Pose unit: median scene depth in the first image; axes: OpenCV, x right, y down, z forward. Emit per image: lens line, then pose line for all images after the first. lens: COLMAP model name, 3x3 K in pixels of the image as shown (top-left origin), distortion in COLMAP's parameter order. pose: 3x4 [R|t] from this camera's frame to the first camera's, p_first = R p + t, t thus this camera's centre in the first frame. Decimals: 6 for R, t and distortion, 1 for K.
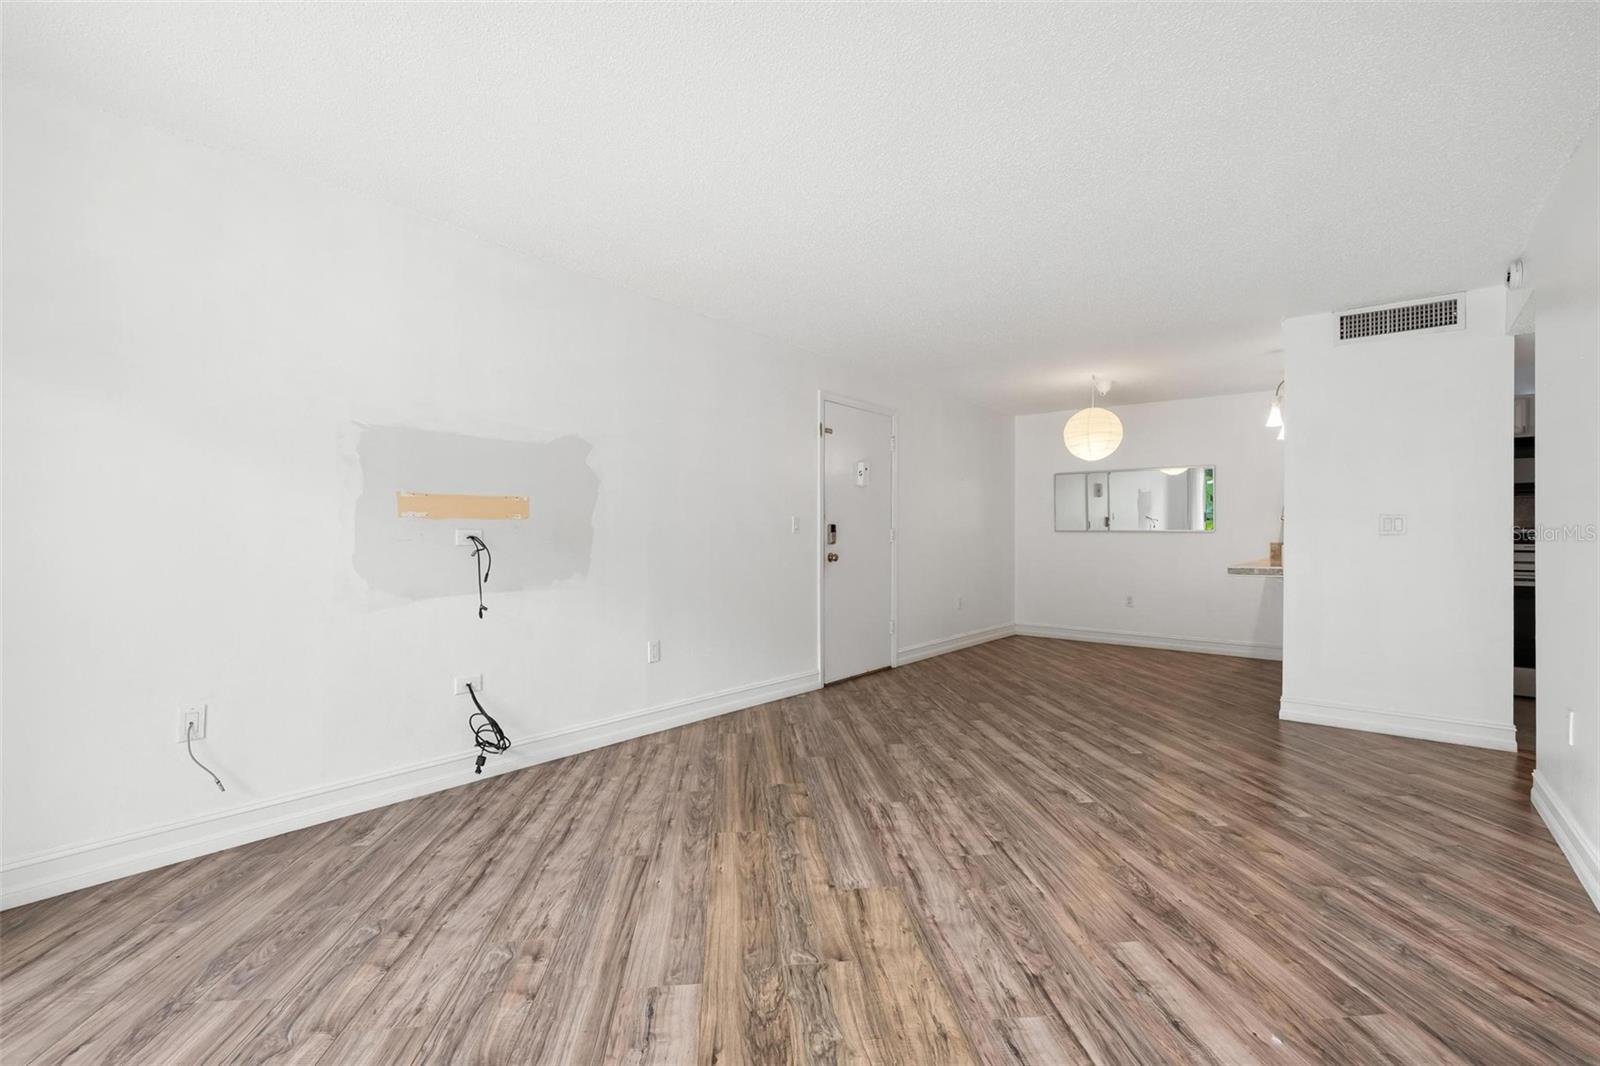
lens RADIAL K [[705.6, 0, 800.0], [0, 705.6, 533.0], [0, 0, 1]] dist [0.001925, 0.000053]
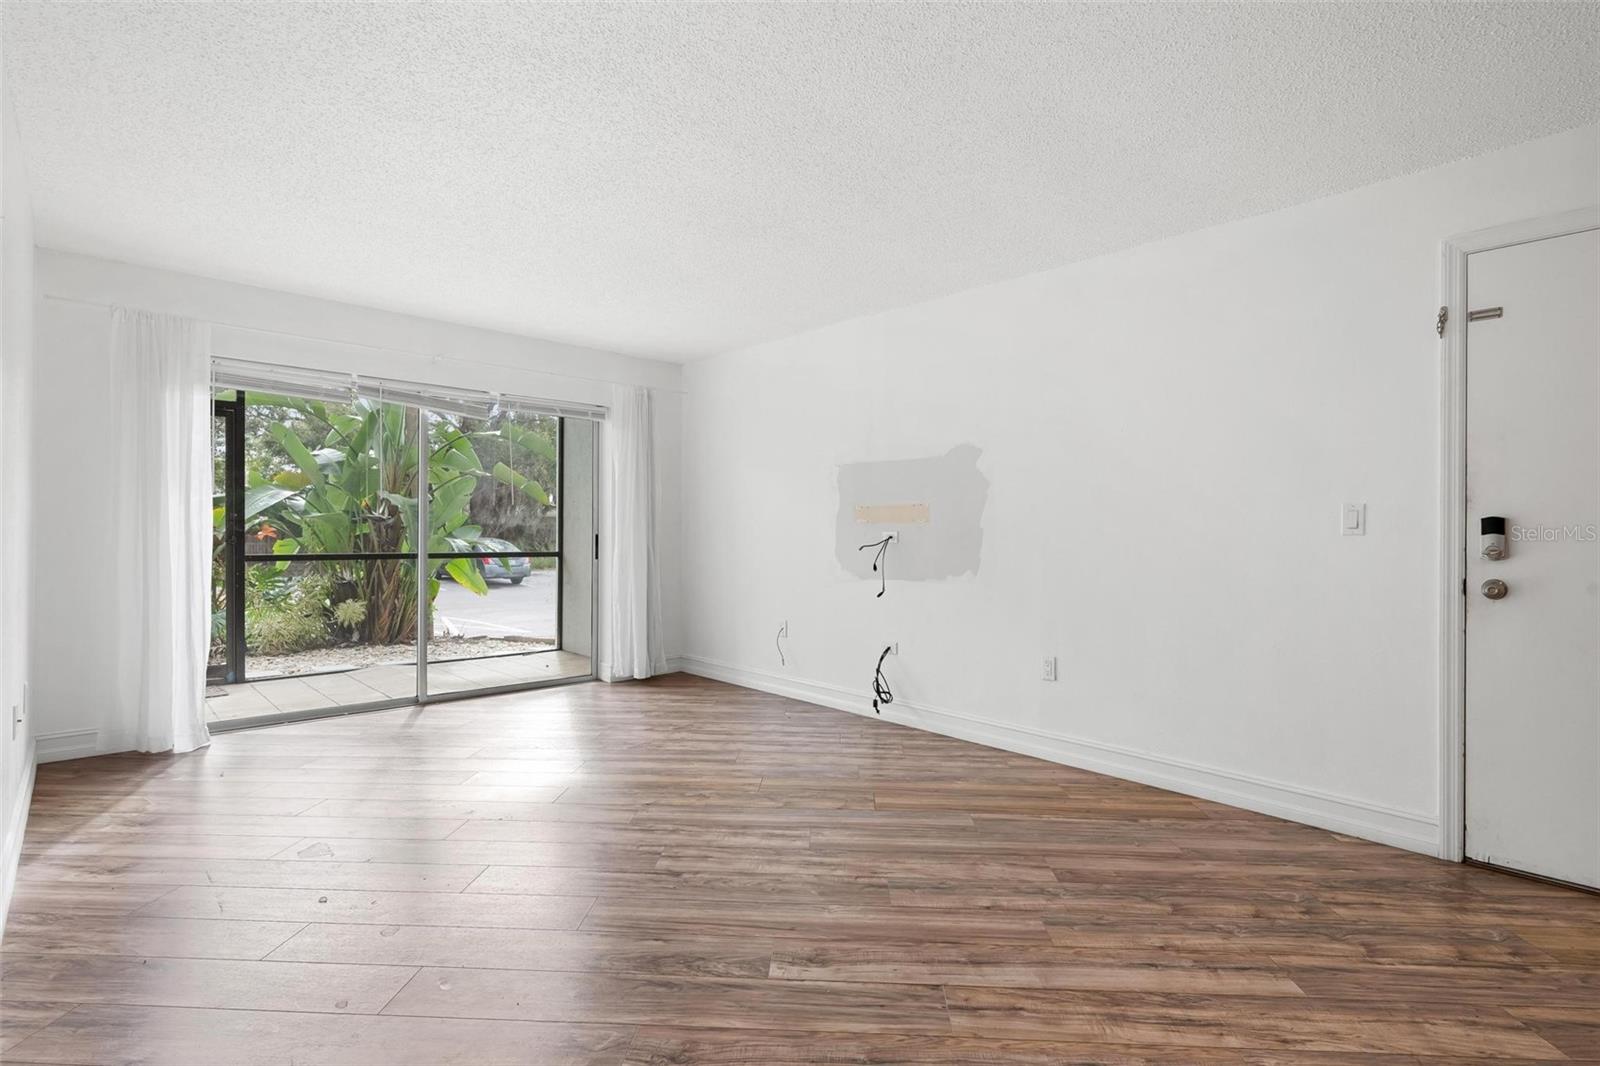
lens RADIAL K [[780.8, 0, 813.6], [0, 780.8, 532.4], [0, 0, 1]] dist [0.000024, -0.000037]
pose [[-0.138092, -0.005297, -0.990405, 1.152043], [-0.005668, 0.999974, -0.004558, 0.005794], [0.990403, 0.004984, -0.138118, 1.210512]]
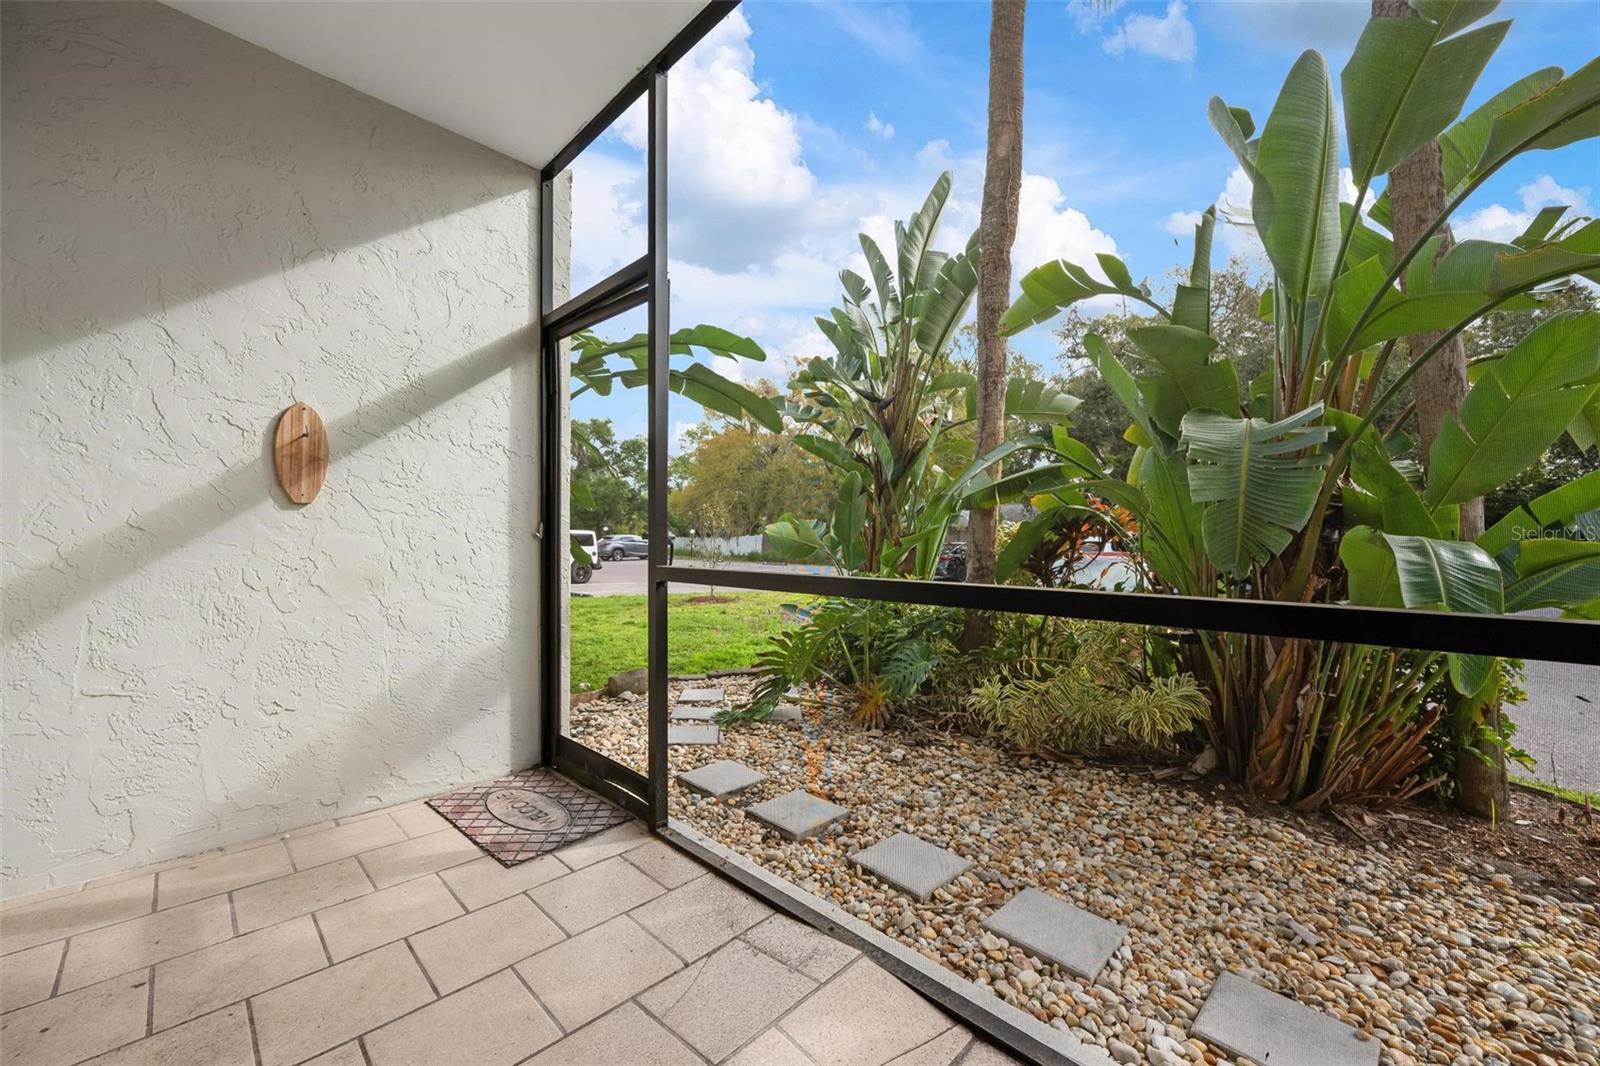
lens RADIAL K [[623.3, 0, 805.3], [0, 623.3, 533.7], [0, 0, 1]] dist [0.000980, 0.000134]
pose [[-0.995374, -0.000393, 0.096072, -1.004603], [-0.000748, 0.999993, -0.003666, 0.021888], [-0.096070, -0.003721, -0.995368, 0.171065]]
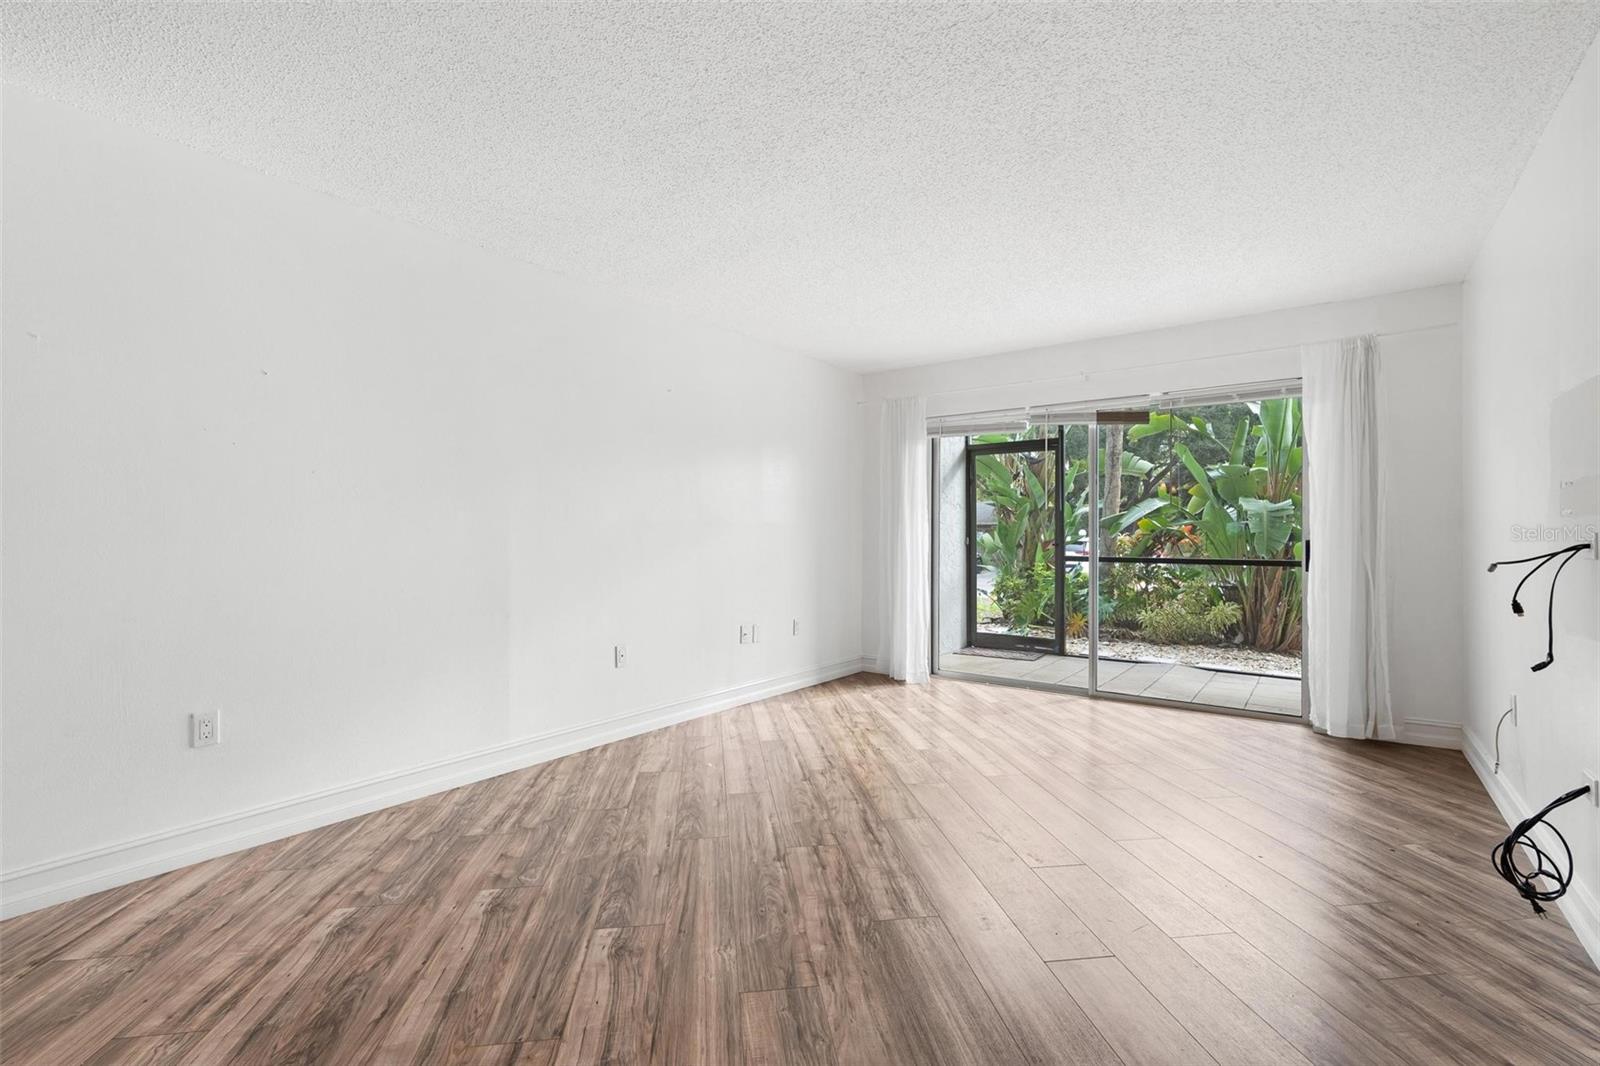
lens RADIAL K [[705.6, 0, 800.0], [0, 705.6, 533.0], [0, 0, 1]] dist [0.001925, 0.000053]
pose [[-0.999472, -0.004636, -0.032170, 0.263174], [-0.004488, 0.999979, -0.004682, 0.001364], [0.032191, -0.004535, -0.999471, 1.812190]]
